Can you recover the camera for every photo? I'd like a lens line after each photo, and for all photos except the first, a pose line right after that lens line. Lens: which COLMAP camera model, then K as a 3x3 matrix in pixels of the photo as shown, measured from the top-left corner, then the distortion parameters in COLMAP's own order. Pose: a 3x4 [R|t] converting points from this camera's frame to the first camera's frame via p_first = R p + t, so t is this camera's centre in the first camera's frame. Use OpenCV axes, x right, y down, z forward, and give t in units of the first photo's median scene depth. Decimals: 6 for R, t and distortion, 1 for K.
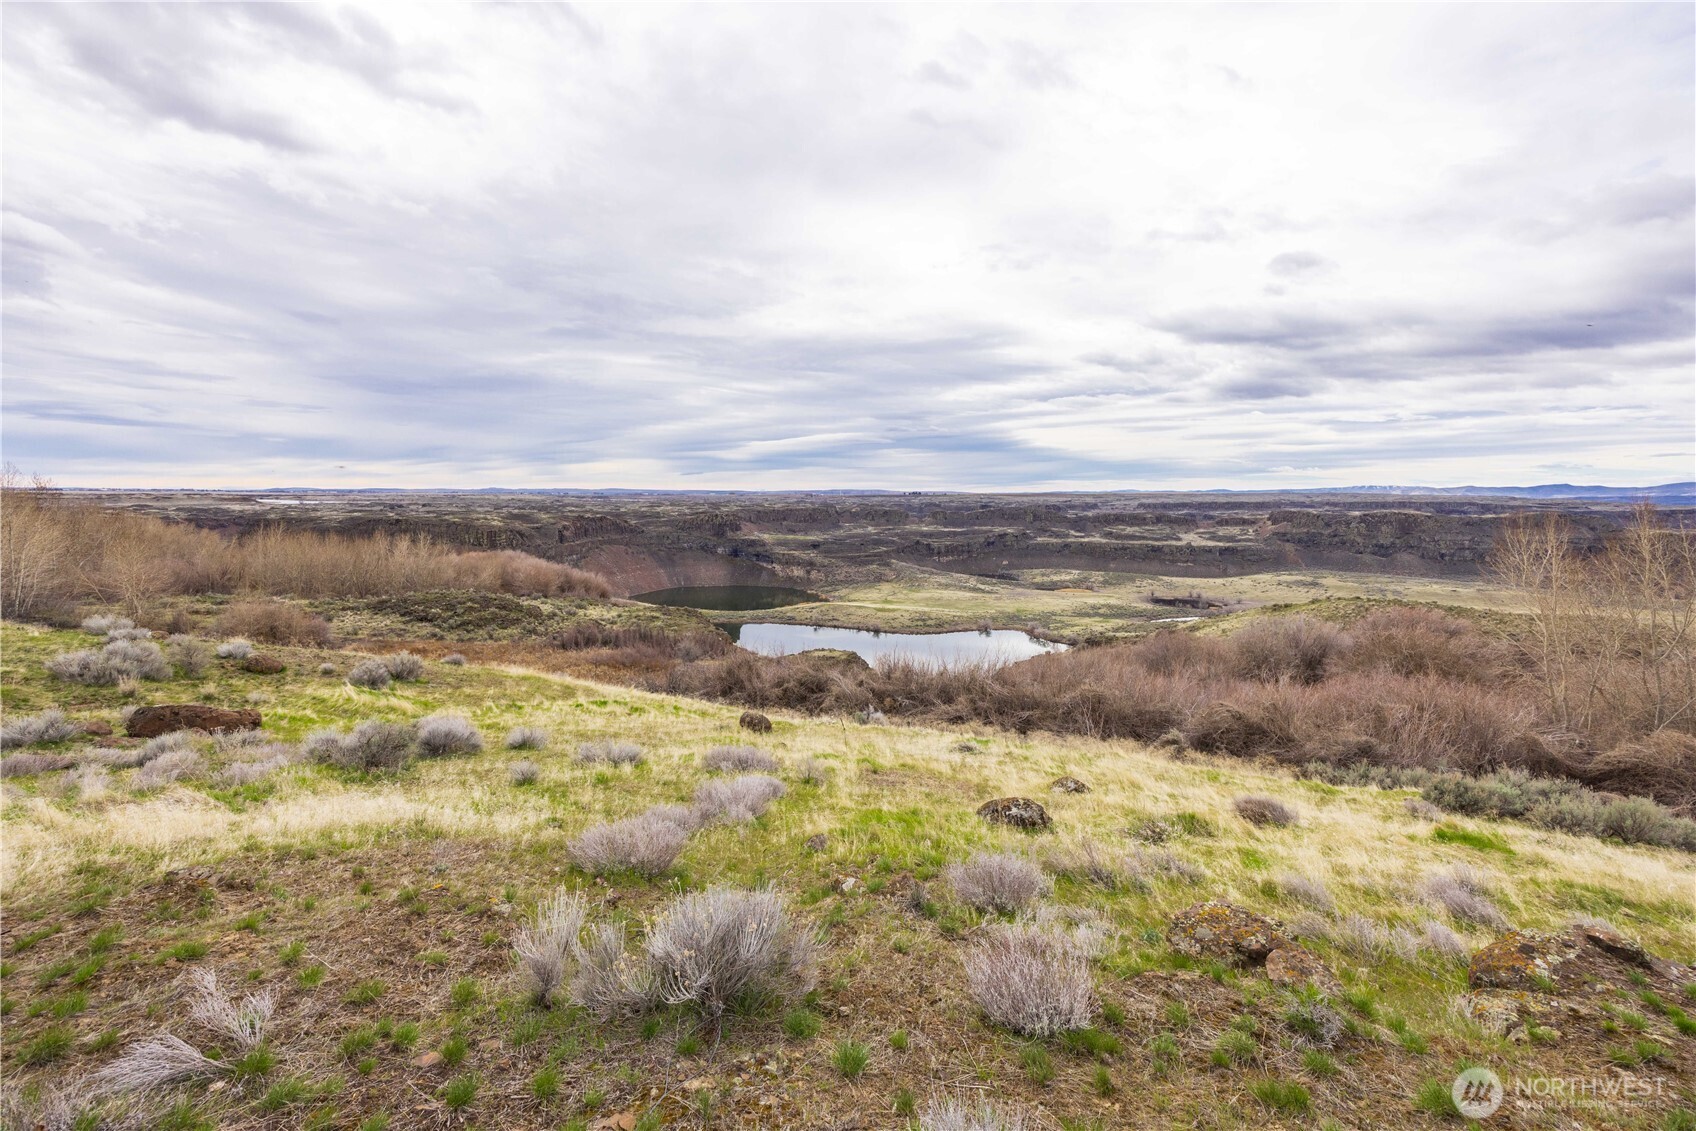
lens RADIAL K [[679.7, 0, 843.4], [0, 679.7, 536.3], [0, 0, 1]] dist [-0.001333, -0.000426]
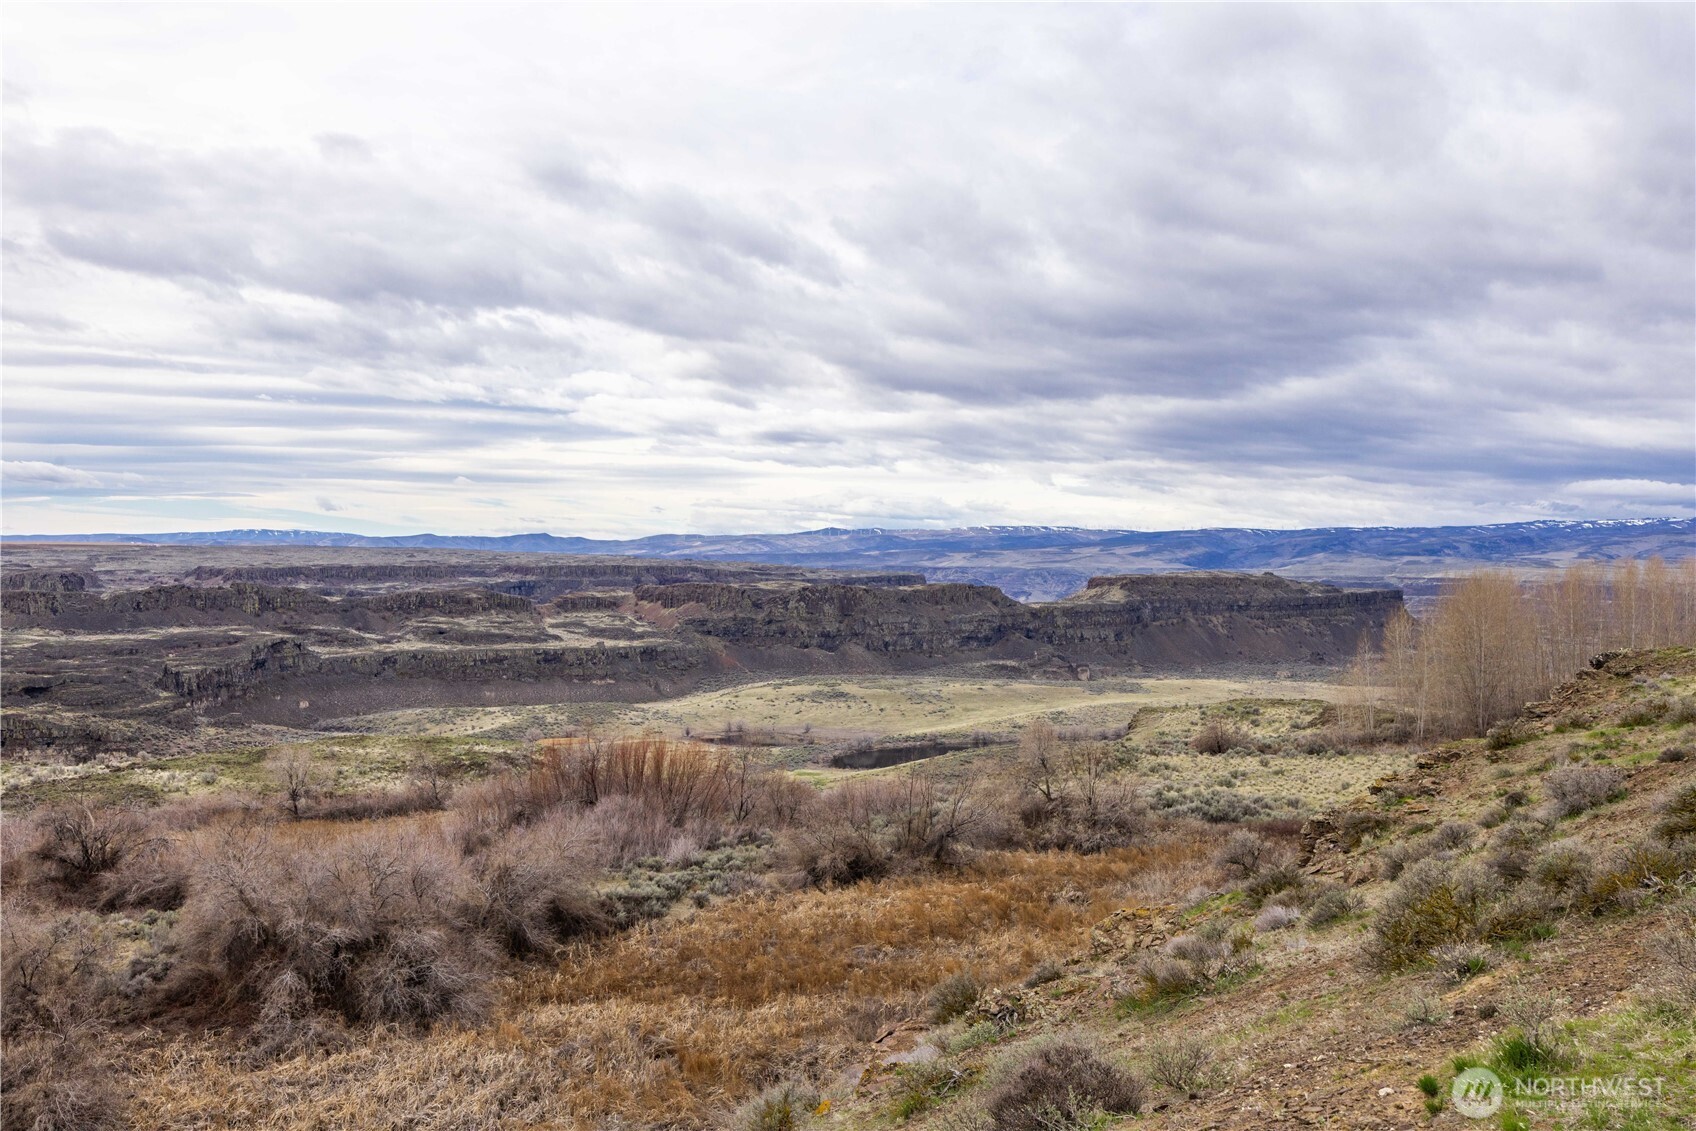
lens RADIAL K [[1589.1, 0, 843.1], [0, 1589.1, 567.1], [0, 0, 1]] dist [-0.004564, 0.016622]
pose [[0.520600, -0.000852, 0.853800, -0.510421], [0.039993, 0.998926, -0.023389, -0.014436], [-0.852863, 0.046323, 0.520075, 0.154090]]
